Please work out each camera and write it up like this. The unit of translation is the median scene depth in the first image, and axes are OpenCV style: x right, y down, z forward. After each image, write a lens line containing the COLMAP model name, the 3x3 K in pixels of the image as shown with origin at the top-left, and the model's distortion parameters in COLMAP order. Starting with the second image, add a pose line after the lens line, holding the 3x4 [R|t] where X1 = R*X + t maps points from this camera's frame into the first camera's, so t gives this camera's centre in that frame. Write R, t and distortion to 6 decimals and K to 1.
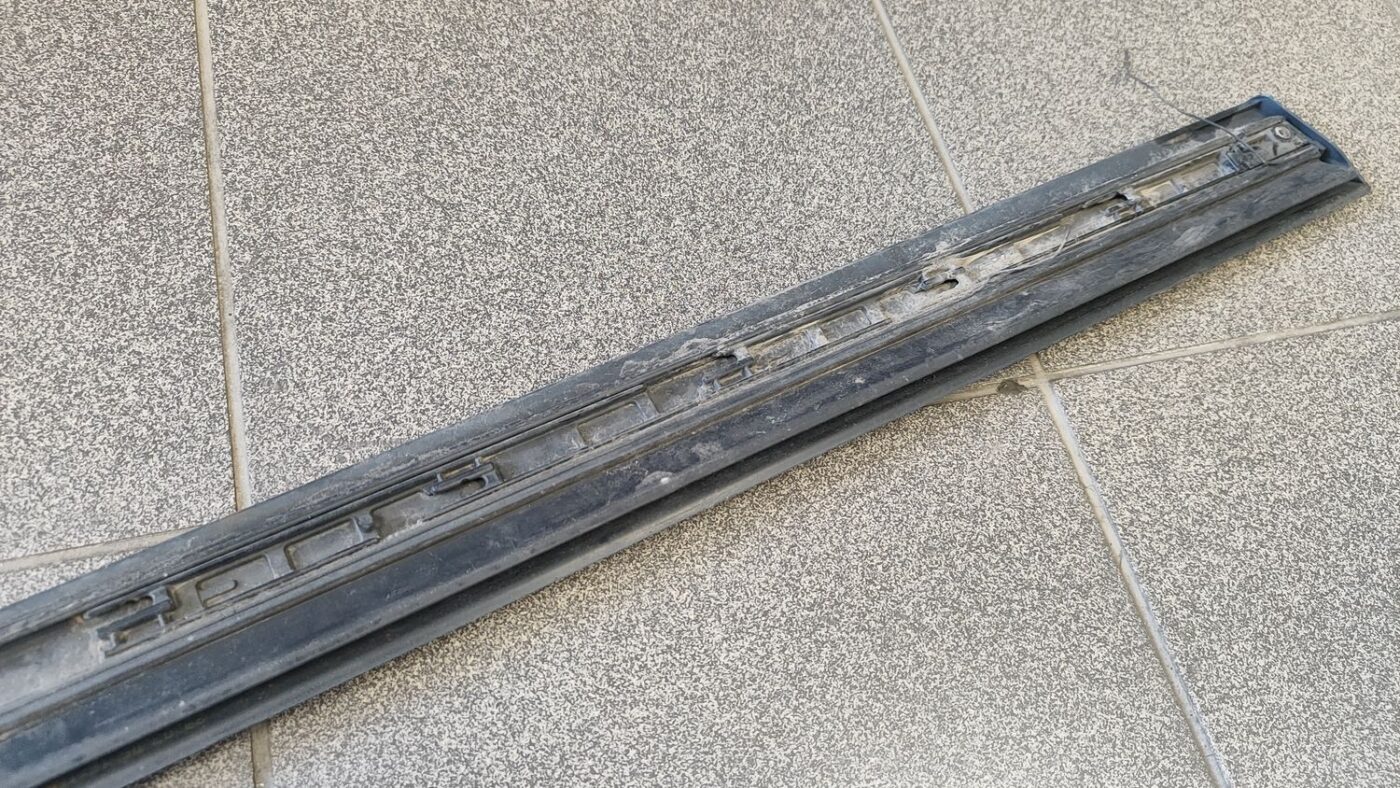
lens RADIAL K [[1036.1, 0, 700.0], [0, 1036.1, 394.0], [0, 0, 1]] dist [-0.001806, -0.012452]
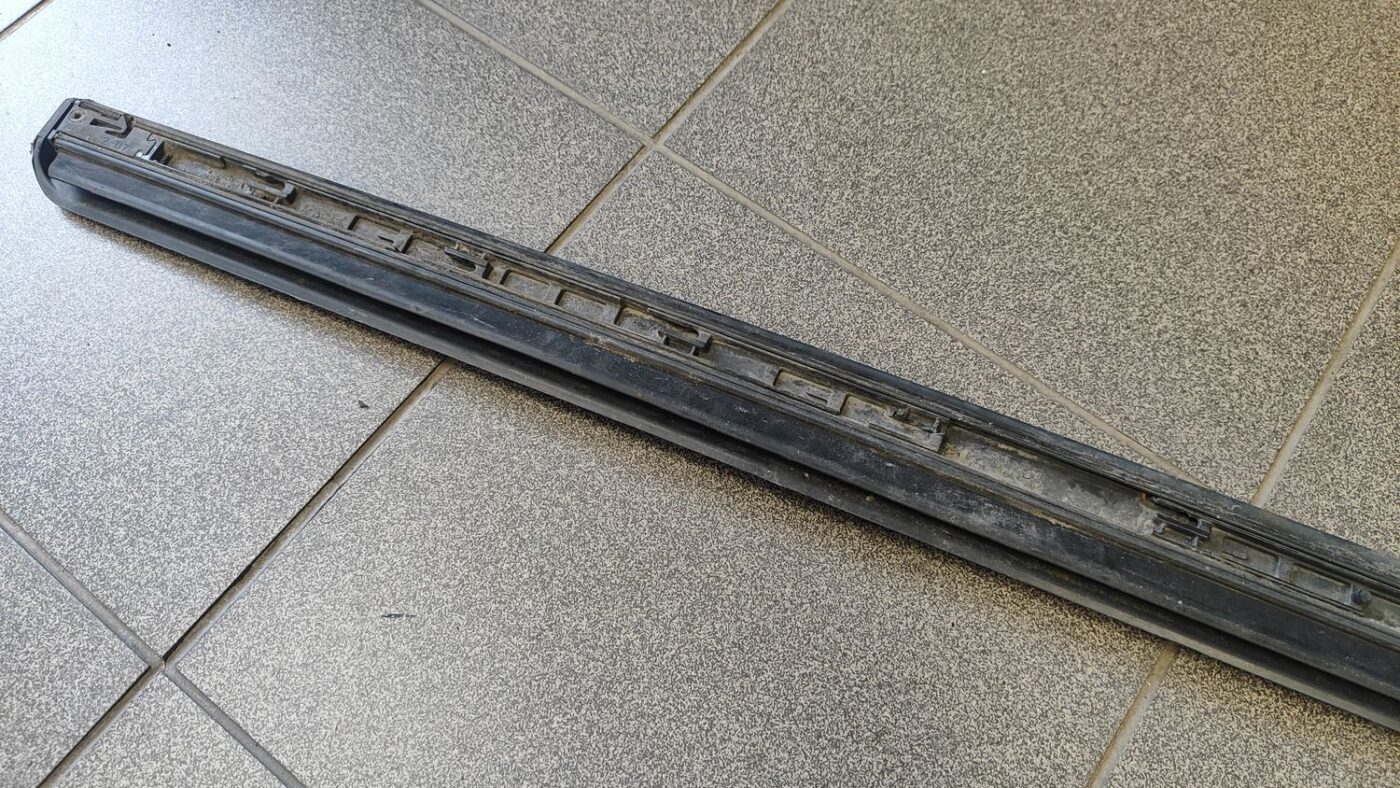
lens RADIAL K [[1036.1, 0, 700.0], [0, 1036.1, 394.0], [0, 0, 1]] dist [-0.001806, -0.012452]
pose [[0.600907, 0.649215, -0.466295, -0.308457], [-0.653462, 0.734960, 0.181167, 0.192151], [0.460324, 0.195842, 0.865880, -0.341923]]
